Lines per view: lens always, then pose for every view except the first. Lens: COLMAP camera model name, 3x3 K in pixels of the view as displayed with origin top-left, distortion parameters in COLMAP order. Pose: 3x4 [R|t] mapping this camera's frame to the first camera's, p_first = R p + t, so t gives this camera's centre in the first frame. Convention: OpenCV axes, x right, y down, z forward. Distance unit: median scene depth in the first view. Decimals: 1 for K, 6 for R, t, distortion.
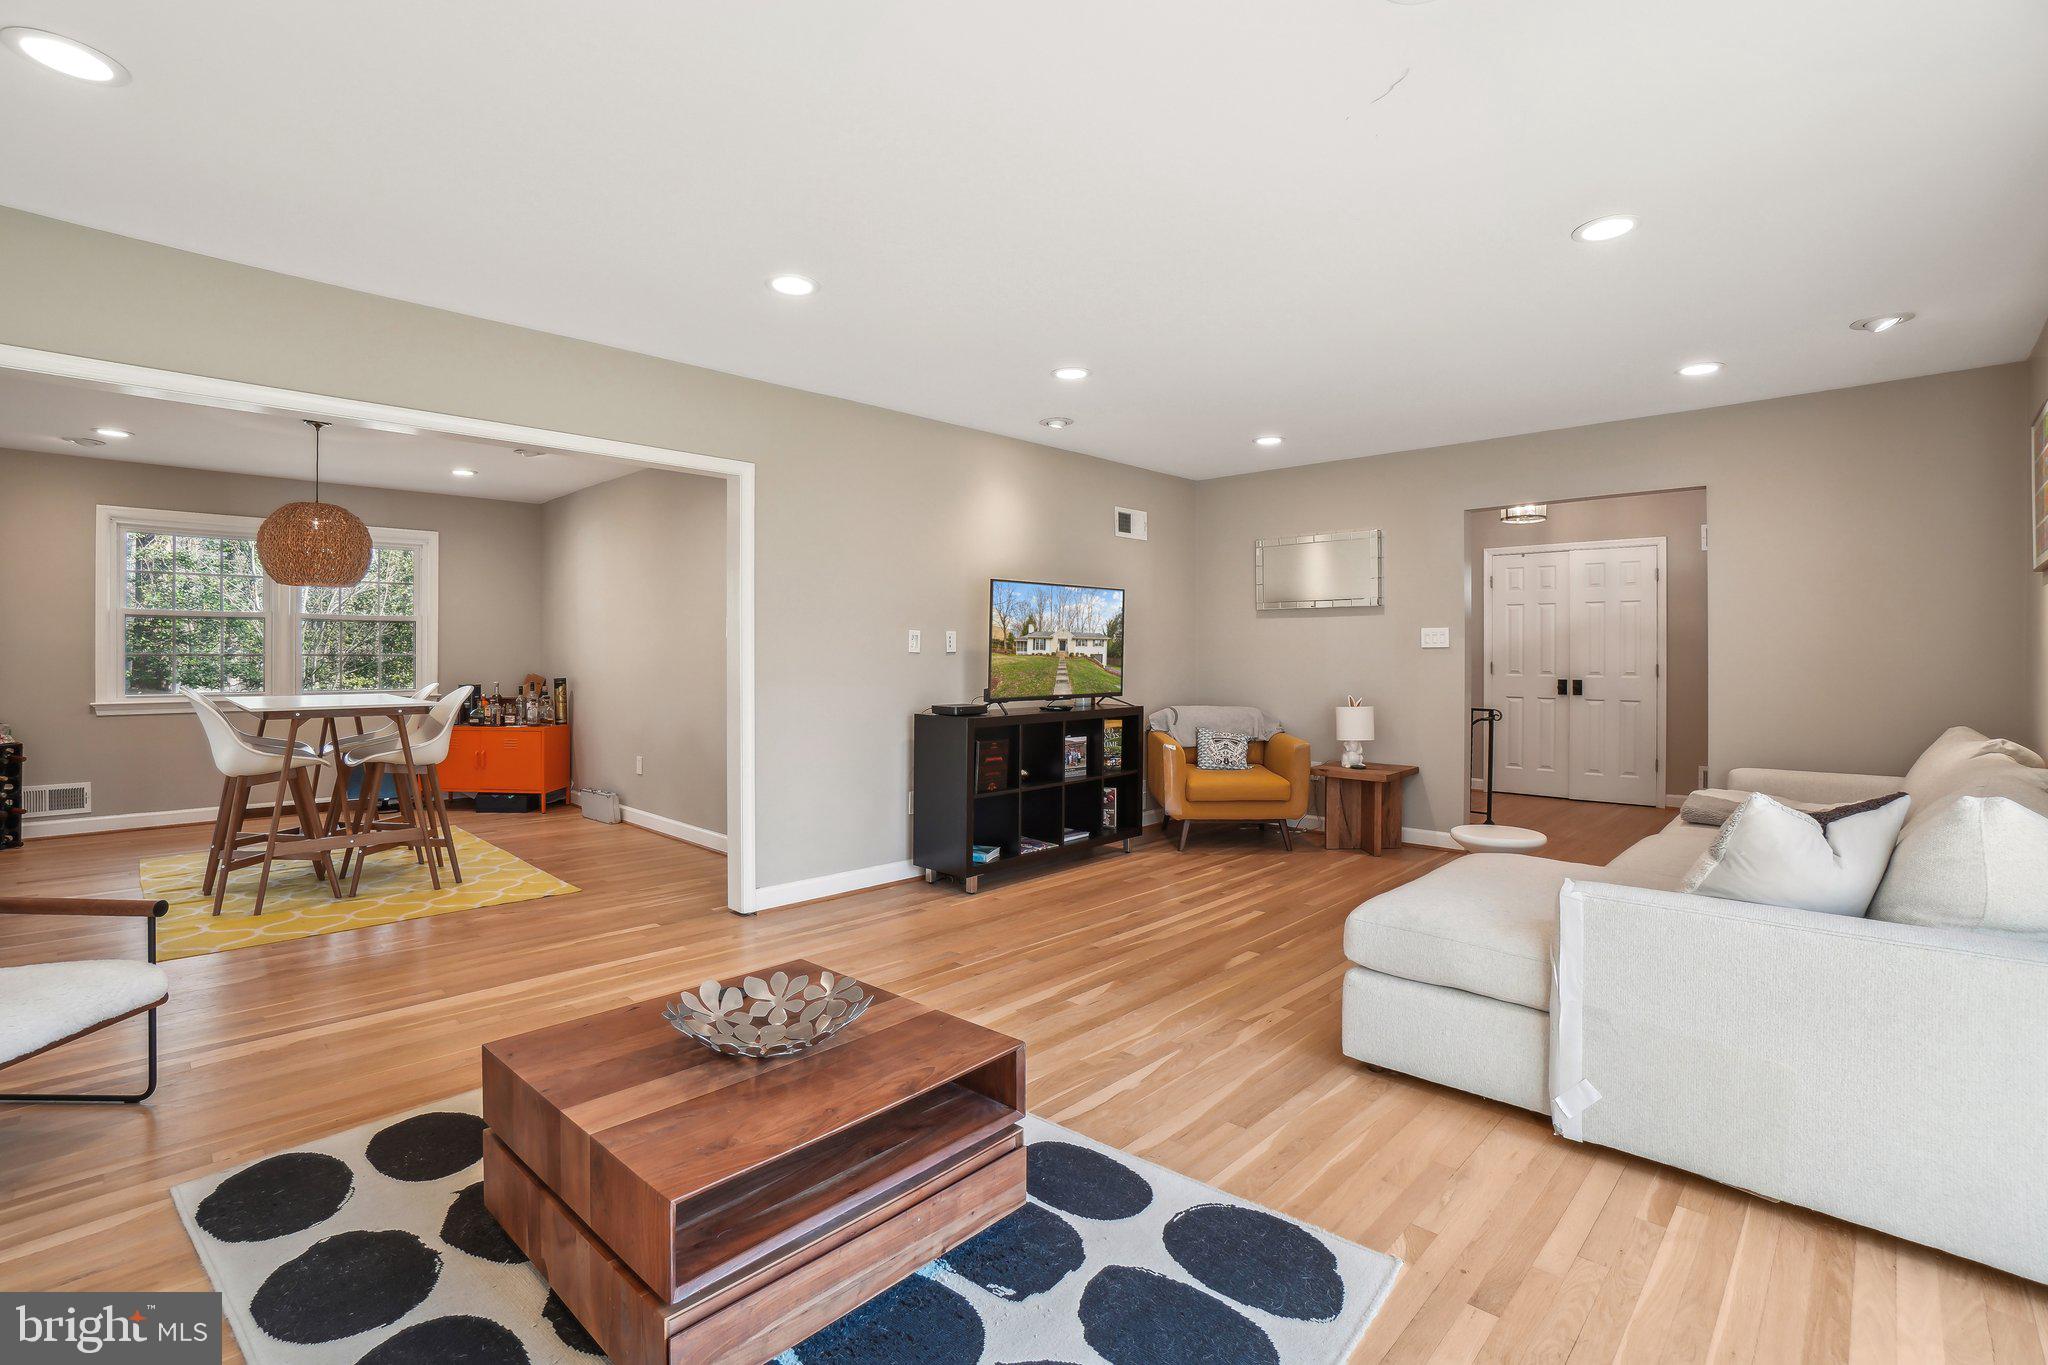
lens RADIAL K [[935.1, 0, 1039.5], [0, 935.1, 669.3], [0, 0, 1]] dist [-0.035035, 0.001965]
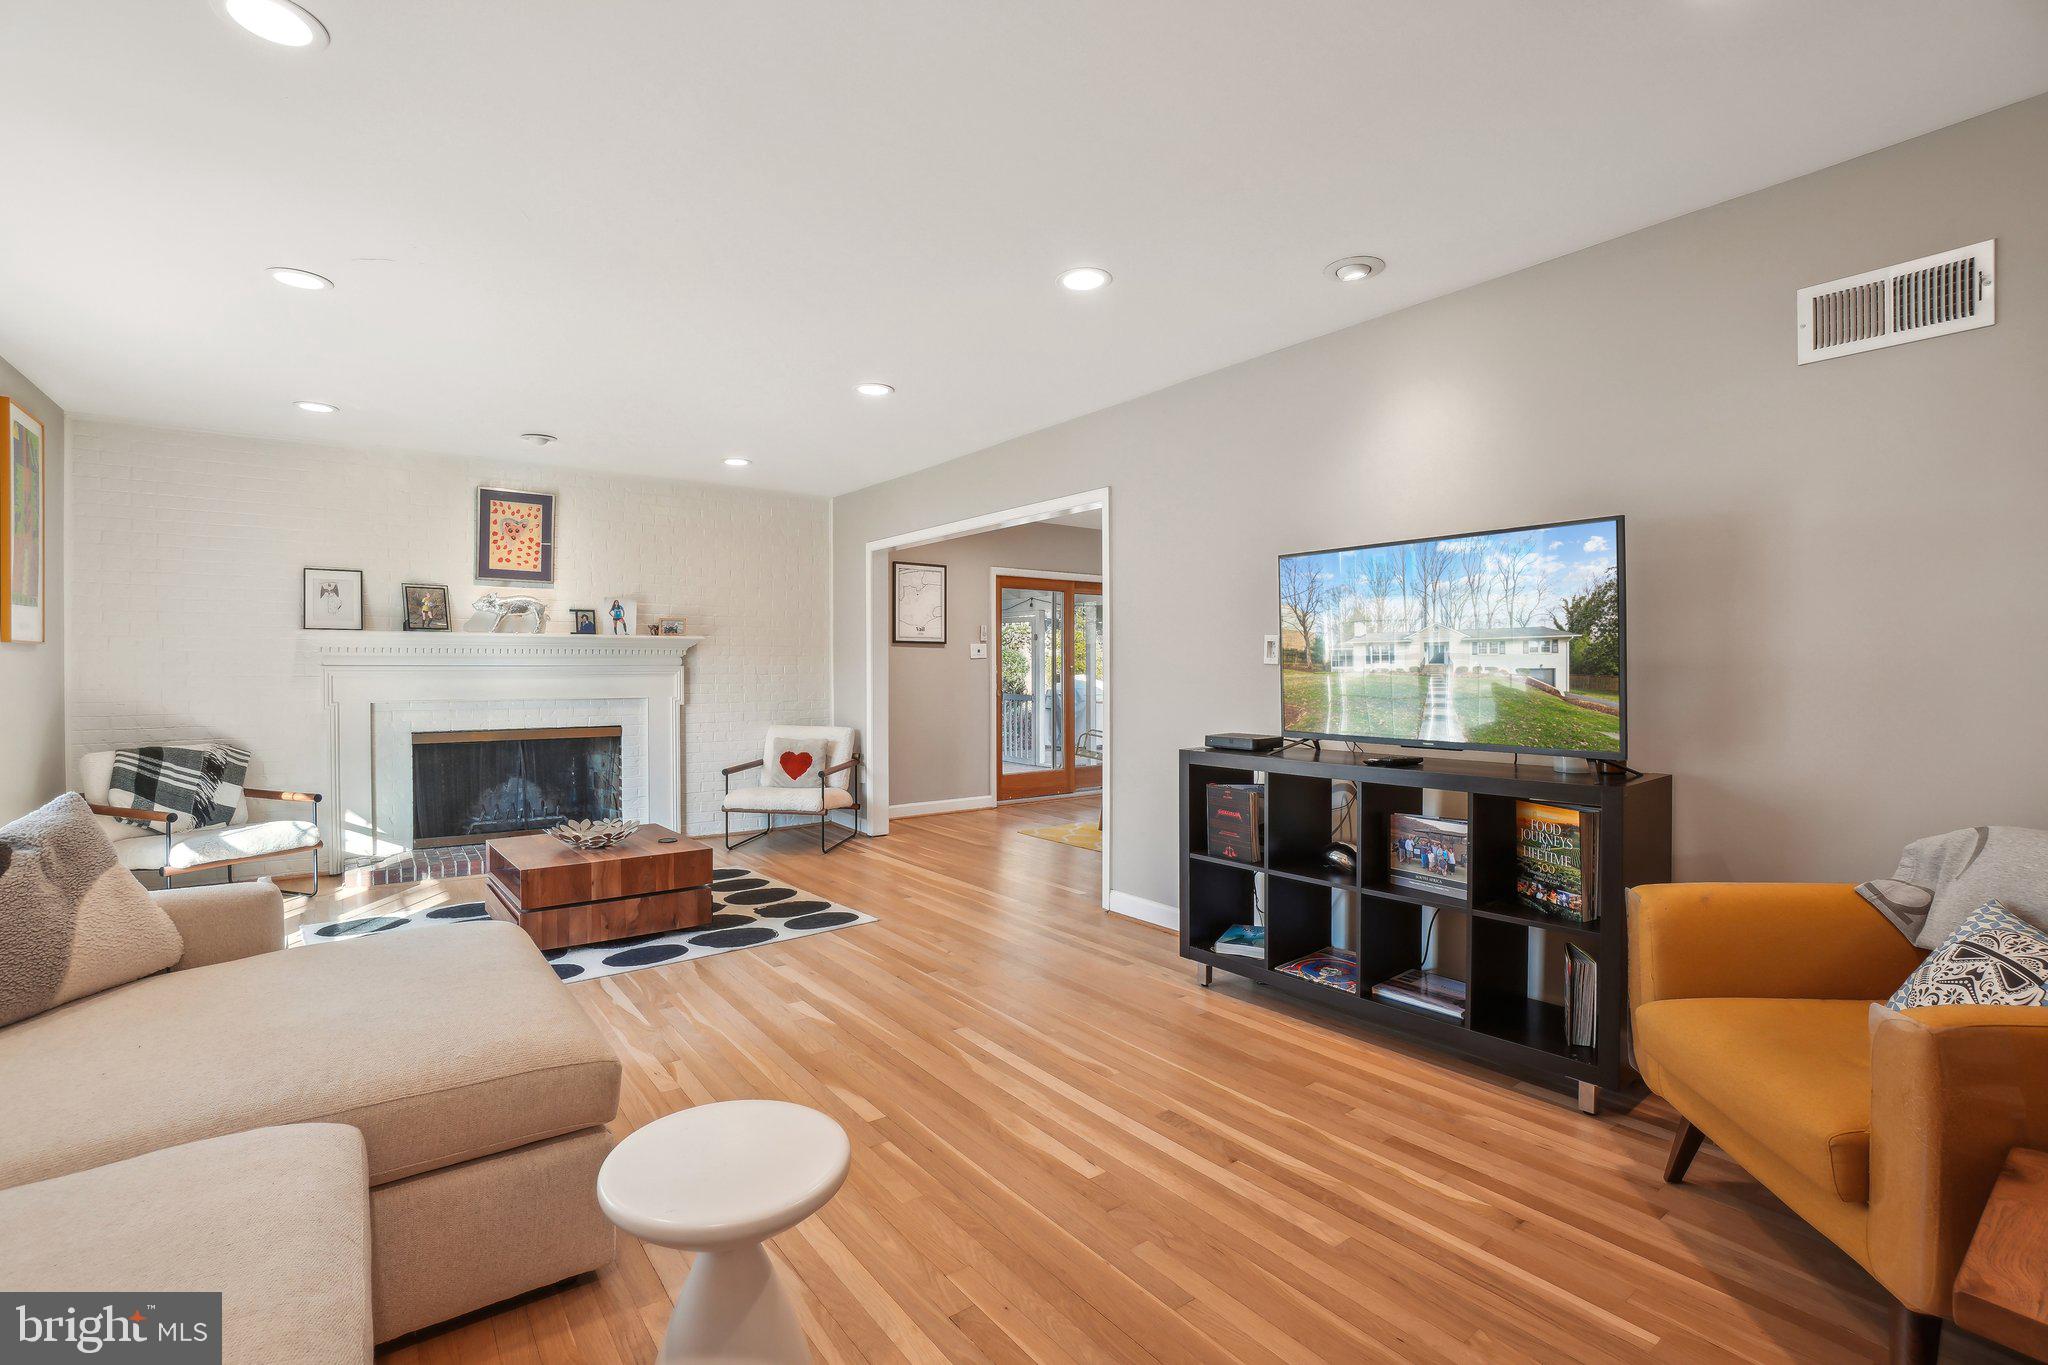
lens RADIAL K [[935.1, 0, 1032.2], [0, 935.1, 673.4], [0, 0, 1]] dist [-0.035035, 0.001965]
pose [[-0.184712, -0.003883, -0.982785, 0.658236], [-0.012545, 0.999920, -0.001593, -0.011020], [0.982713, 0.012035, -0.184746, 0.936210]]
